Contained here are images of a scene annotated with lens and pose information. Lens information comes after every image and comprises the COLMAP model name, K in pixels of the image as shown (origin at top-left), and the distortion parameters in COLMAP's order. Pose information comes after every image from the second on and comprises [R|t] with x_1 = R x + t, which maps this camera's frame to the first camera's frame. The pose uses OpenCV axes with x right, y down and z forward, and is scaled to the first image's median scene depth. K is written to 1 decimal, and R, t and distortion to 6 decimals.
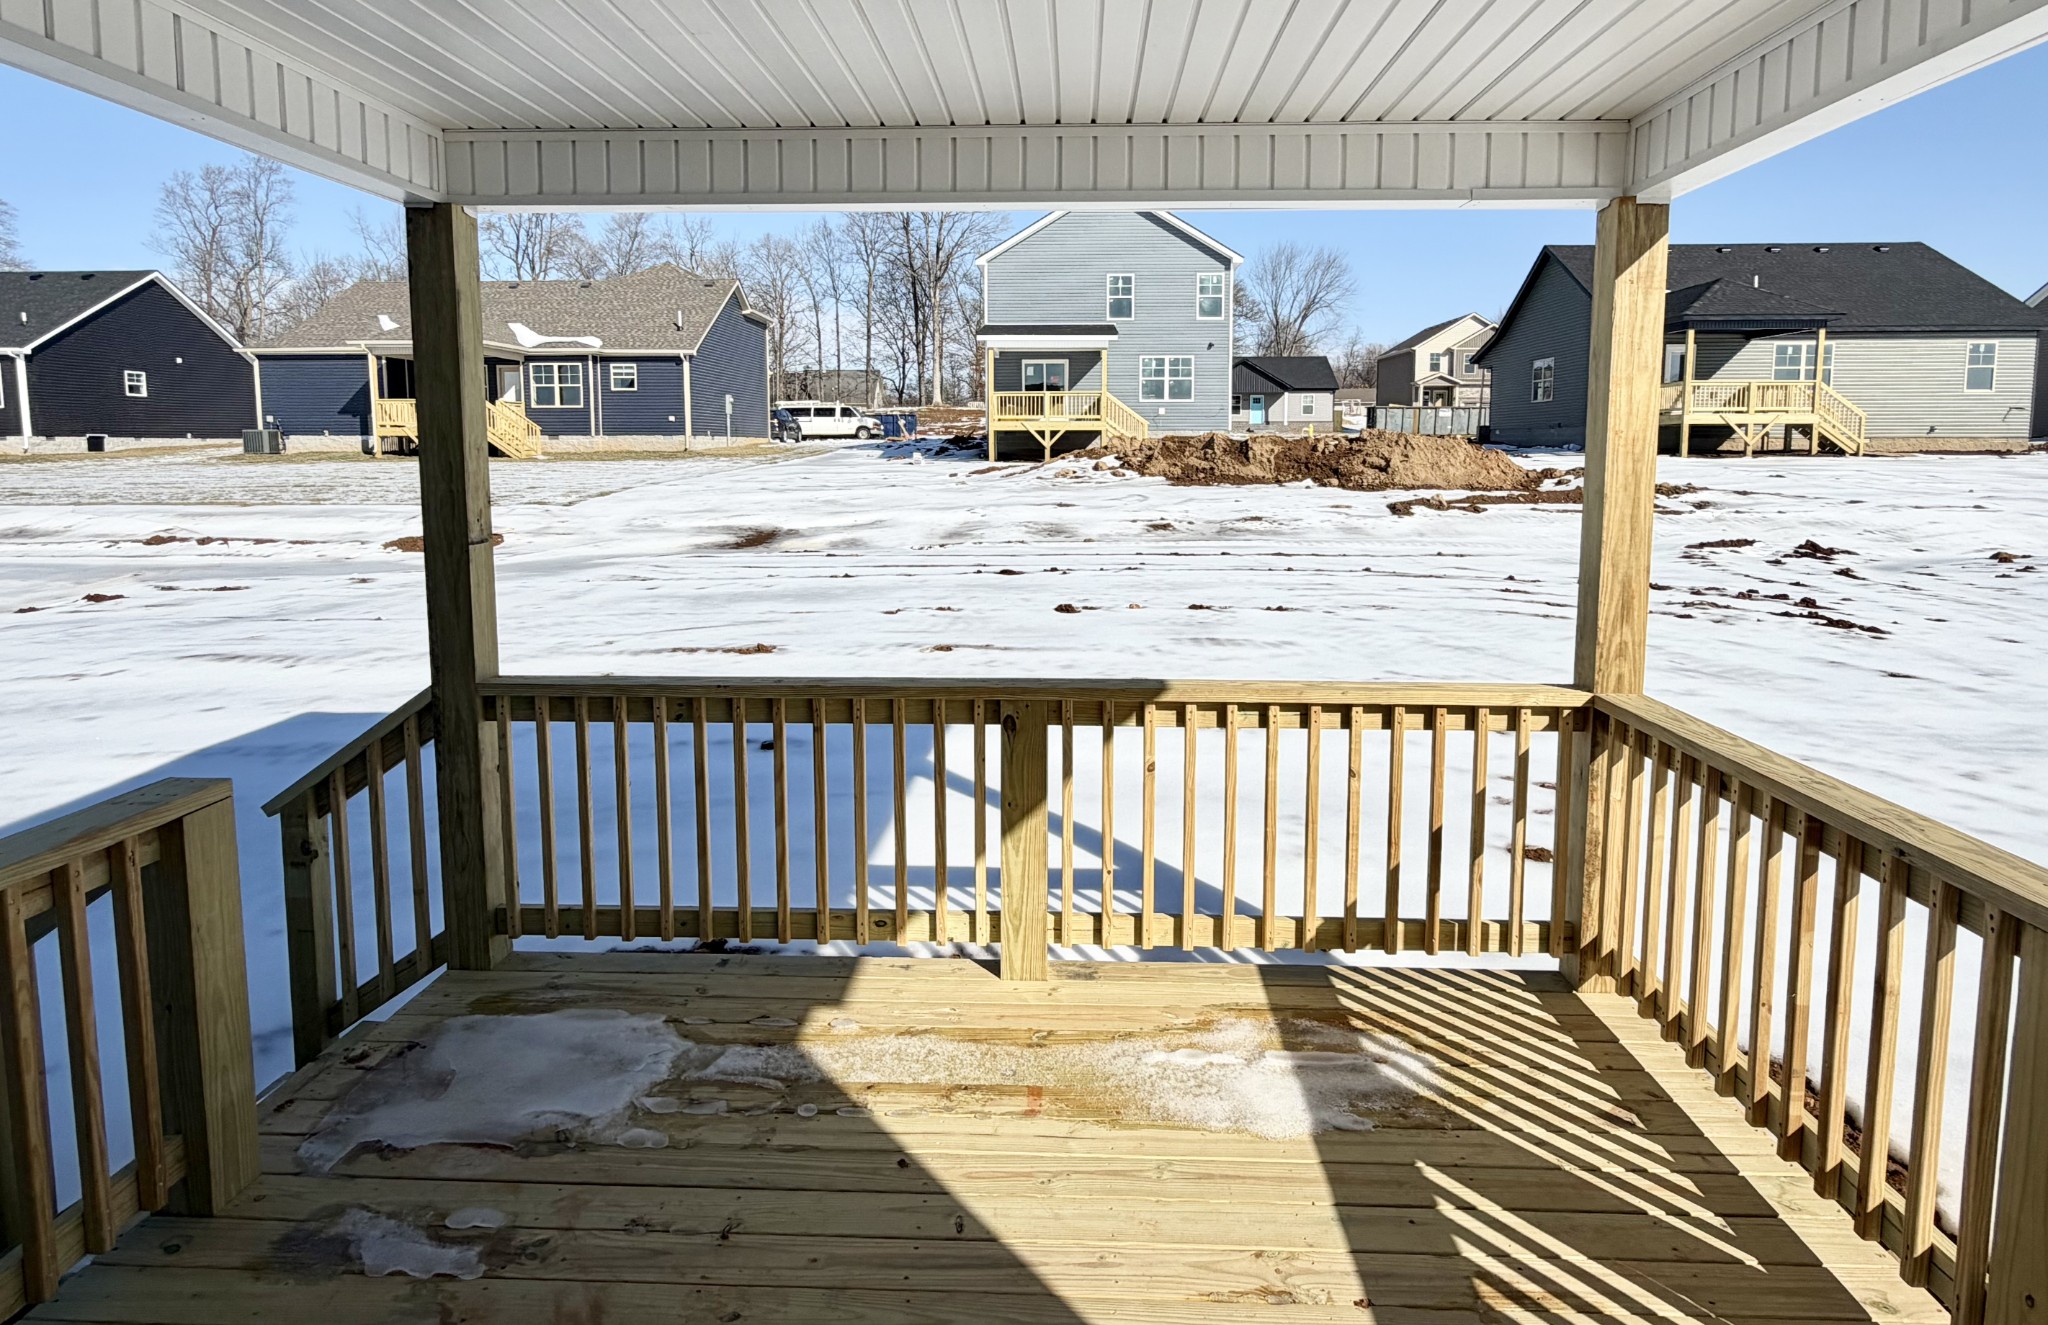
lens RADIAL K [[1128.9, 0, 1028.2], [0, 1128.9, 562.3], [0, 0, 1]] dist [0.003682, -0.000707]
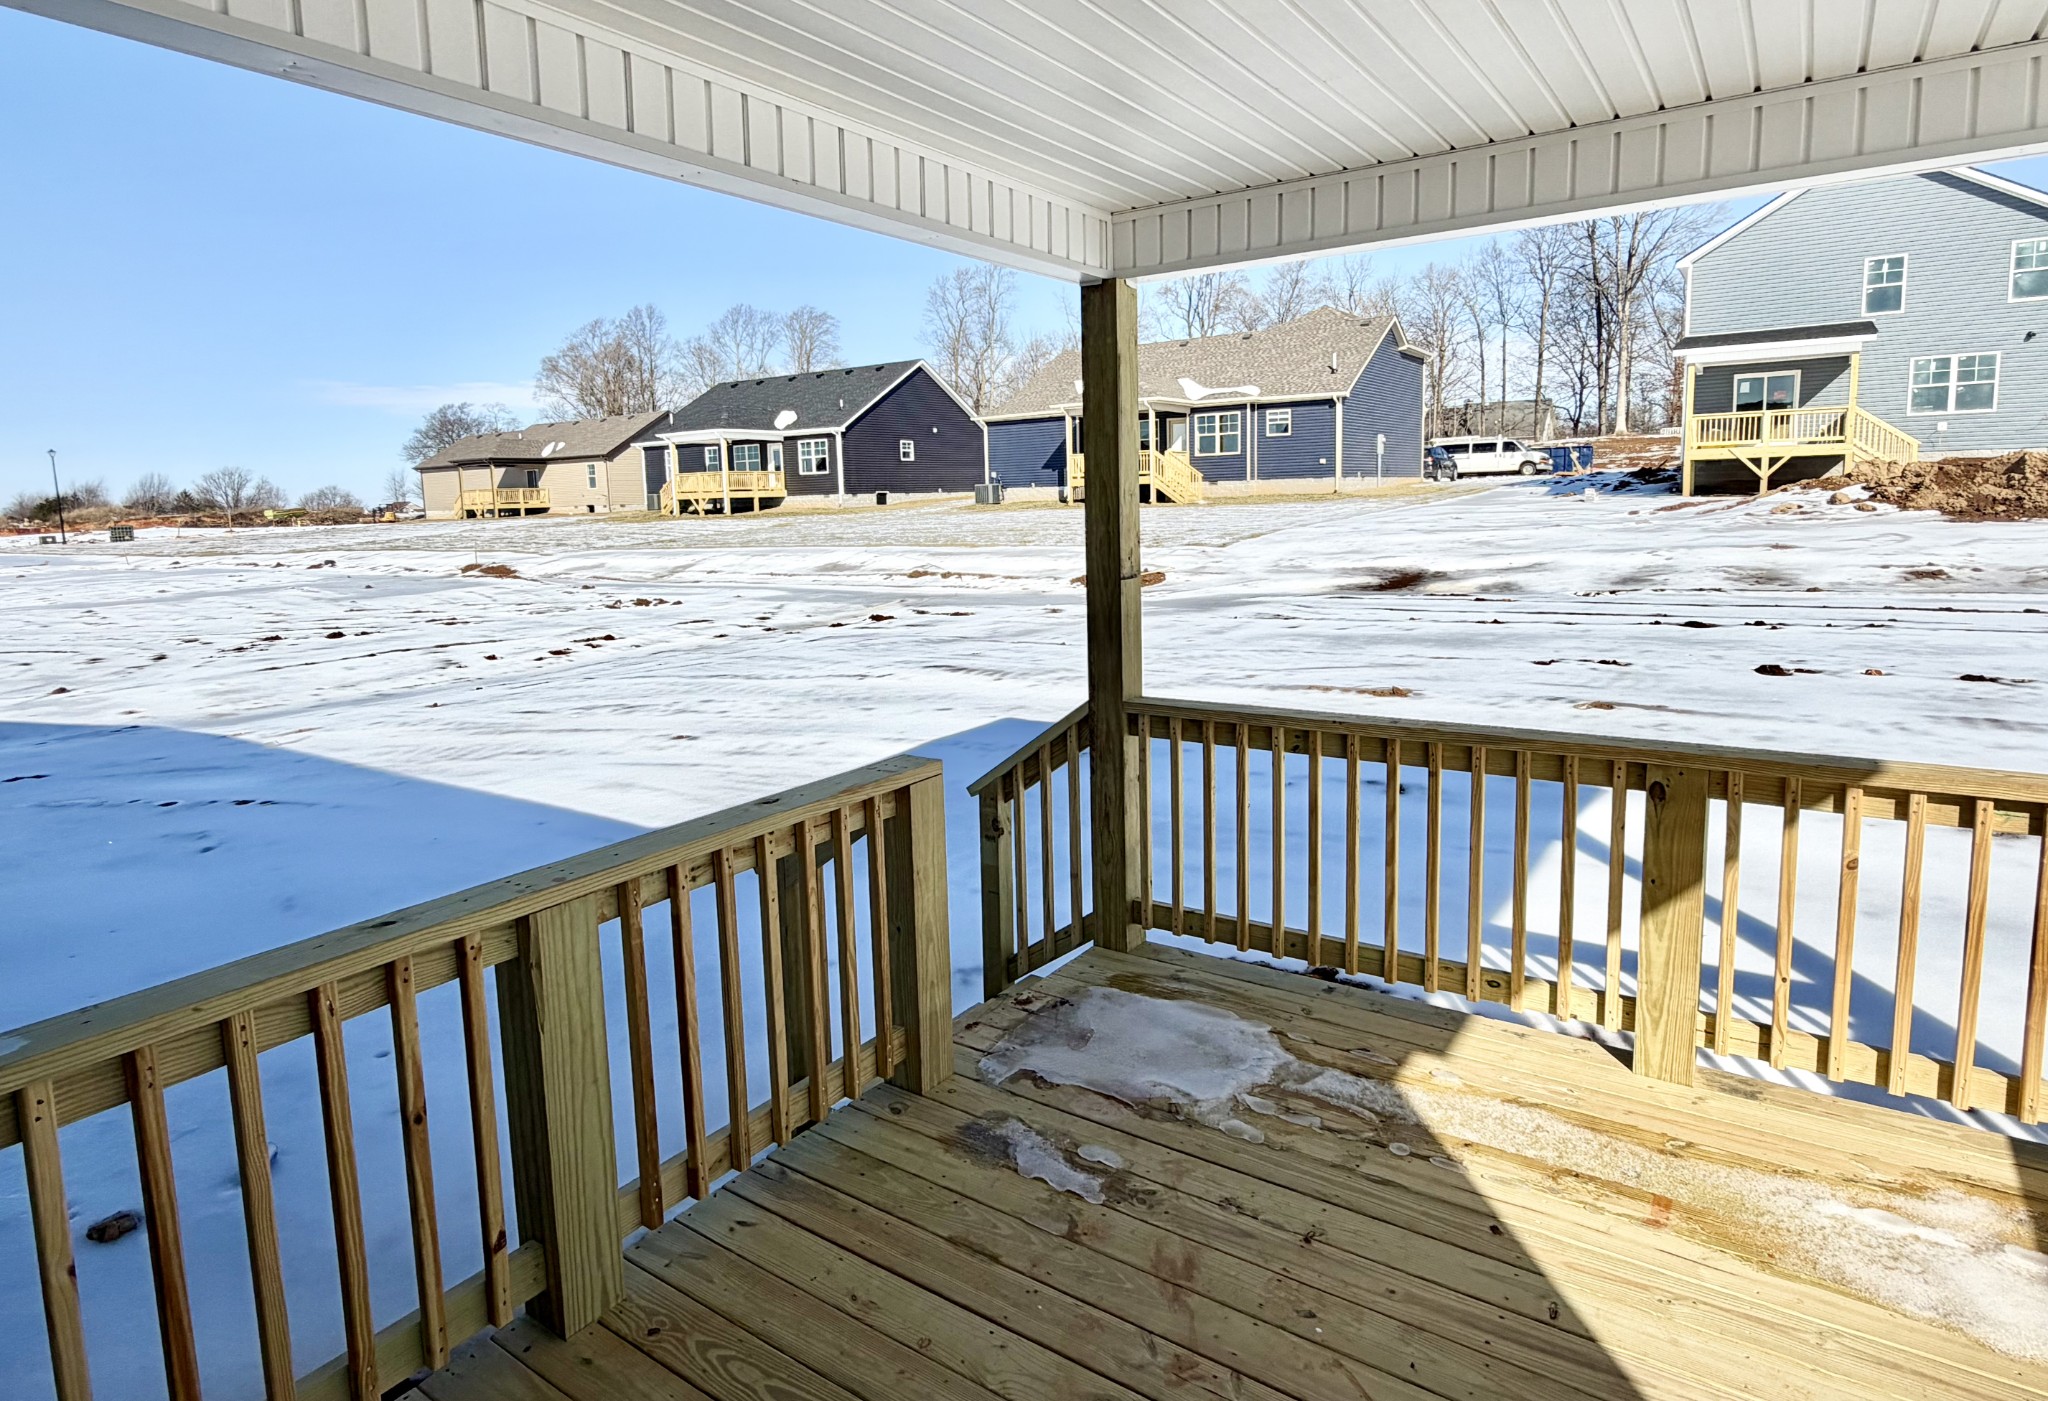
lens RADIAL K [[1125.9, 0, 1024.6], [0, 1125.9, 639.2], [0, 0, 1]] dist [0.001533, 0.000284]
pose [[0.845899, 0.044395, -0.531493, 0.024643], [-0.027770, 0.998844, 0.039235, 0.002279], [0.532620, -0.018429, 0.846154, -0.010412]]
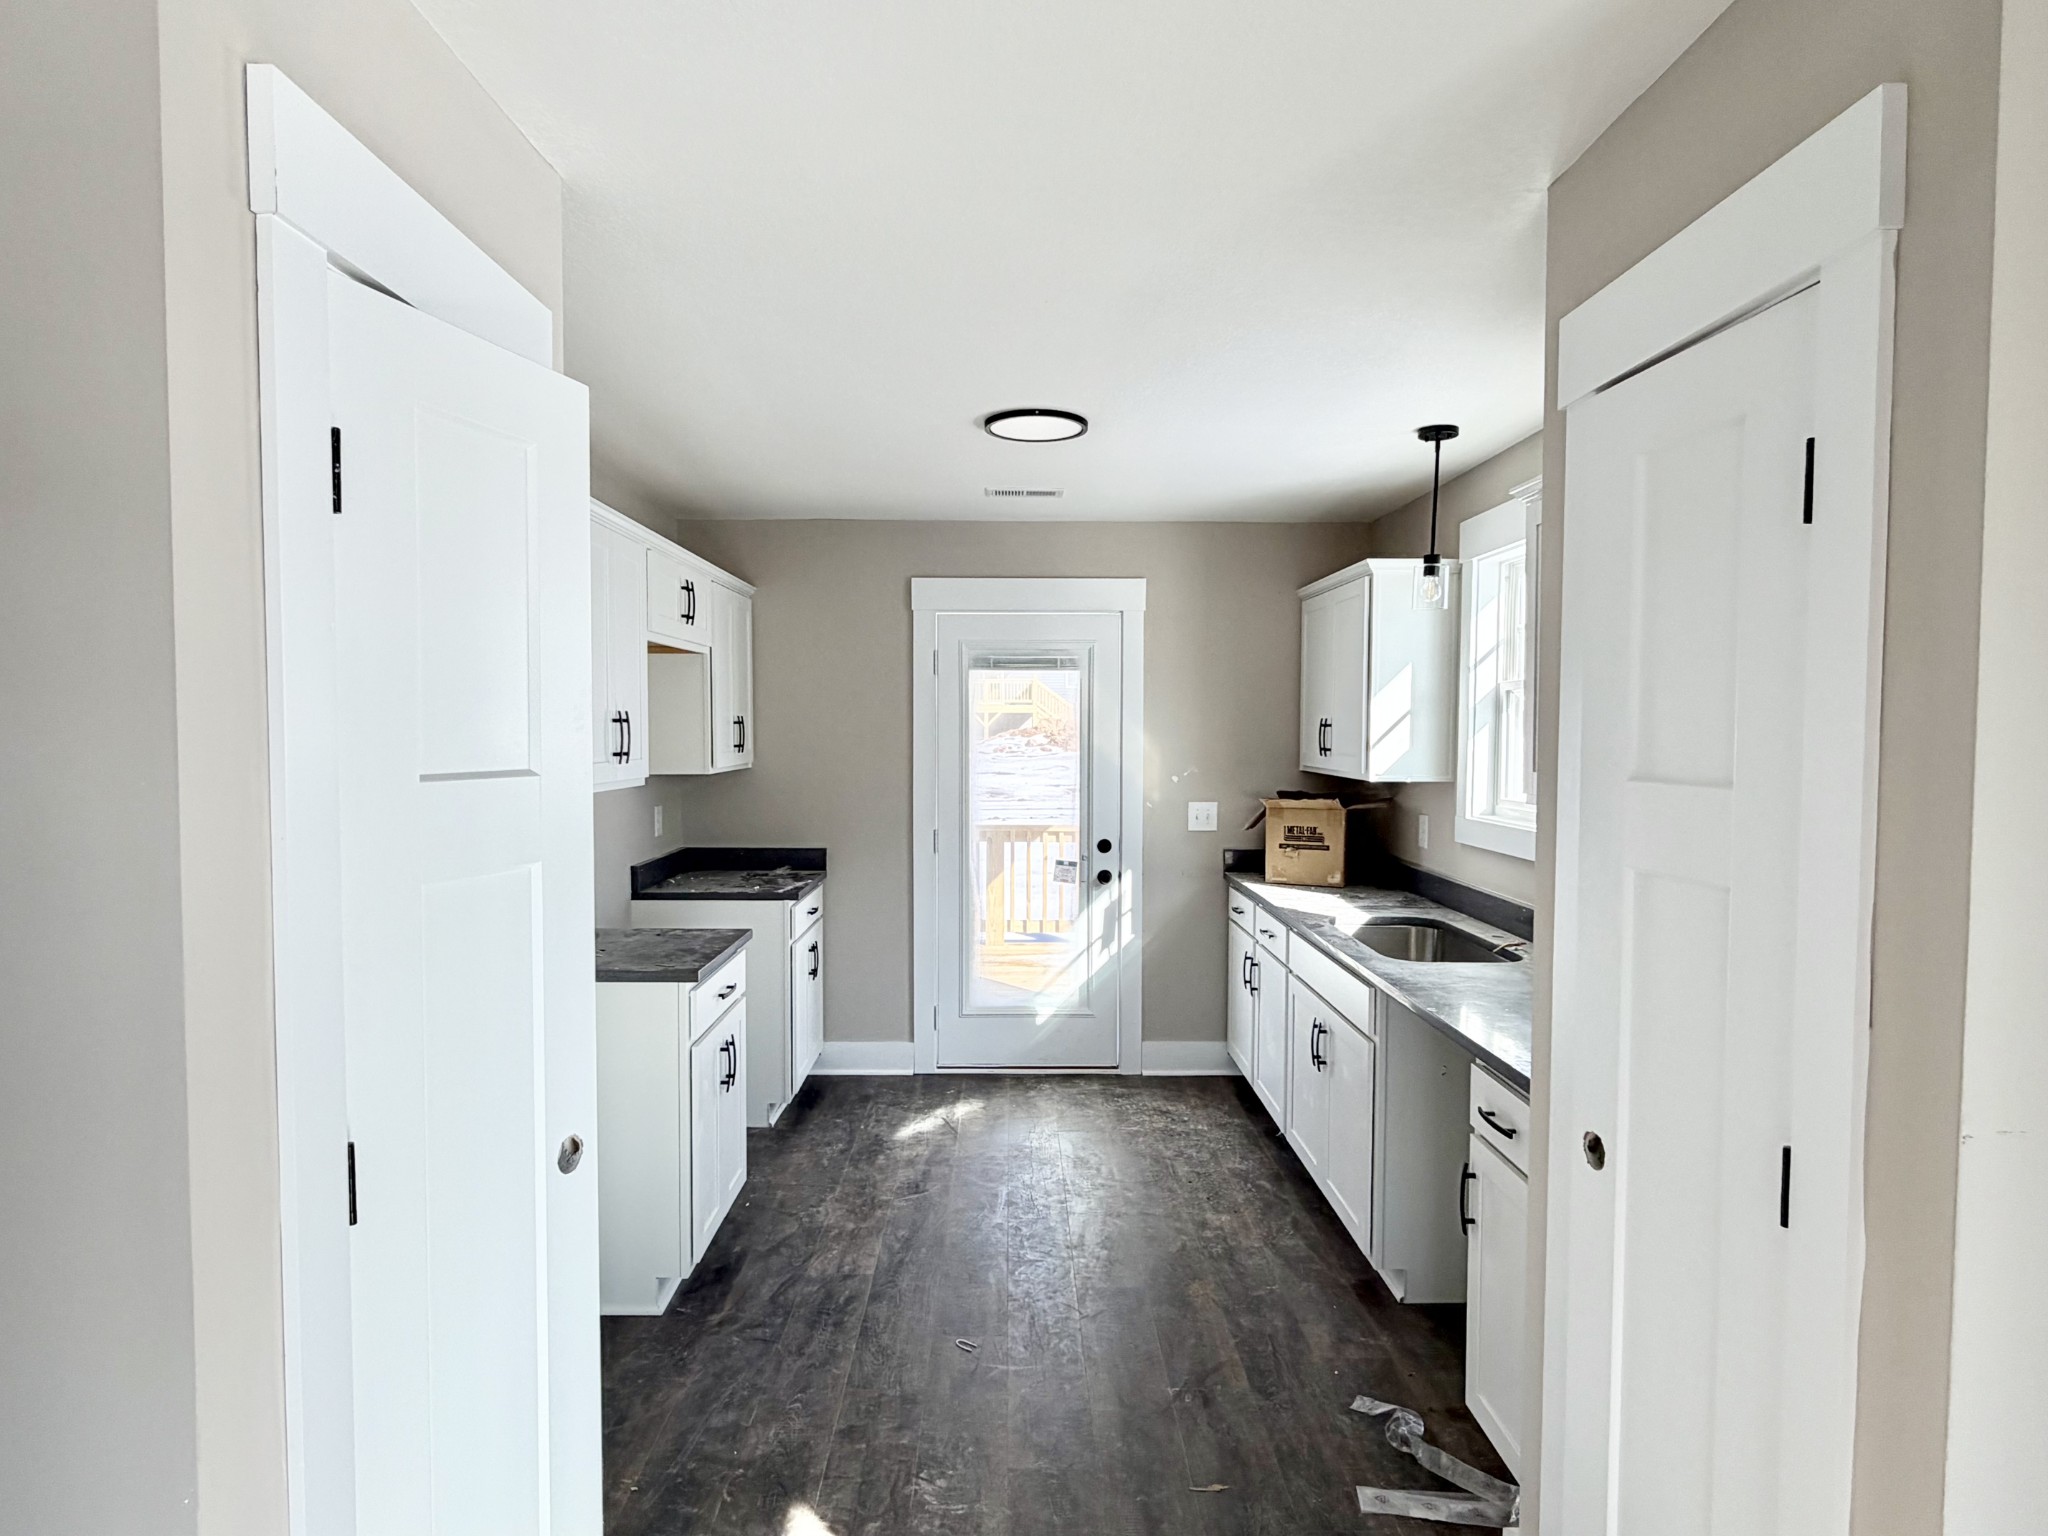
lens RADIAL K [[1110.5, 0, 1024.0], [0, 1110.5, 768.0], [0, 0, 1]] dist [-0.003702, -0.000604]
pose [[0.998487, 0.001343, 0.054977, -0.066278], [0.002175, 0.997956, -0.063872, 0.123463], [-0.054950, 0.063895, 0.996443, -1.294305]]
